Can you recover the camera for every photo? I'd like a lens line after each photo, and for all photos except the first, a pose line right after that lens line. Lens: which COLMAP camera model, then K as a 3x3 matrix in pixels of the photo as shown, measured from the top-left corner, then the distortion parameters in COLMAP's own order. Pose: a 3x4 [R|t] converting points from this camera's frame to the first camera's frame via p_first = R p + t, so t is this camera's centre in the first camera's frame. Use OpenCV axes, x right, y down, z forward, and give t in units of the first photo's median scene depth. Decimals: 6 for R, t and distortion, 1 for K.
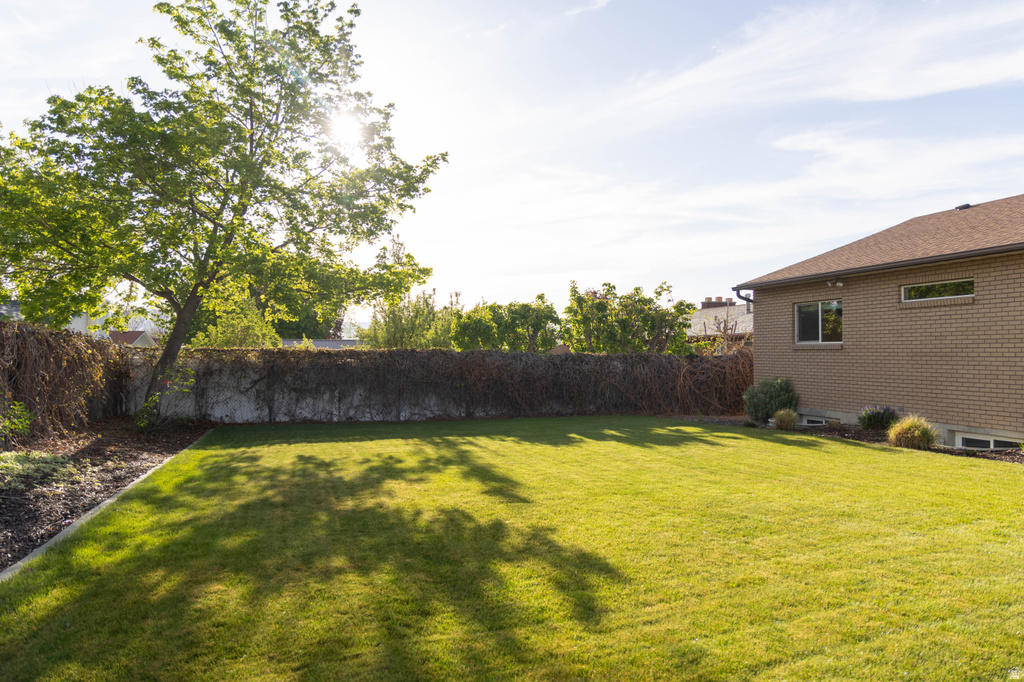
lens RADIAL K [[712.7, 0, 515.6], [0, 712.7, 337.3], [0, 0, 1]] dist [0.001920, 0.001529]
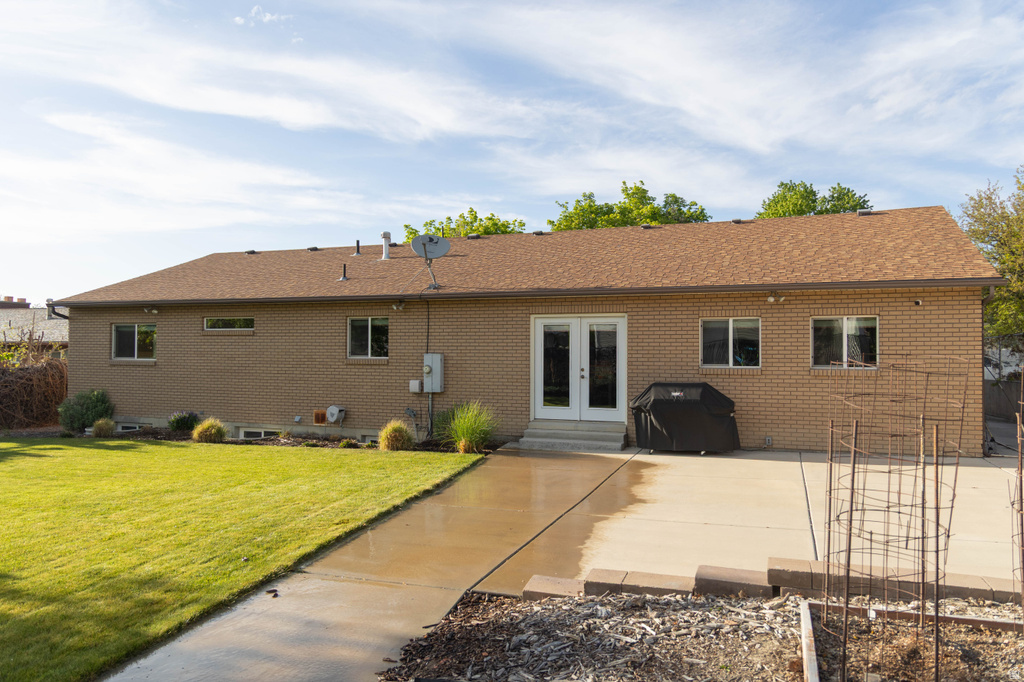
lens RADIAL K [[712.7, 0, 516.6], [0, 712.7, 340.7], [0, 0, 1]] dist [0.001920, 0.001529]
pose [[0.609400, 0.016160, 0.792698, -0.150687], [-0.022413, 0.999744, -0.003151, -0.042607], [-0.792546, -0.015847, 0.609606, -0.258585]]
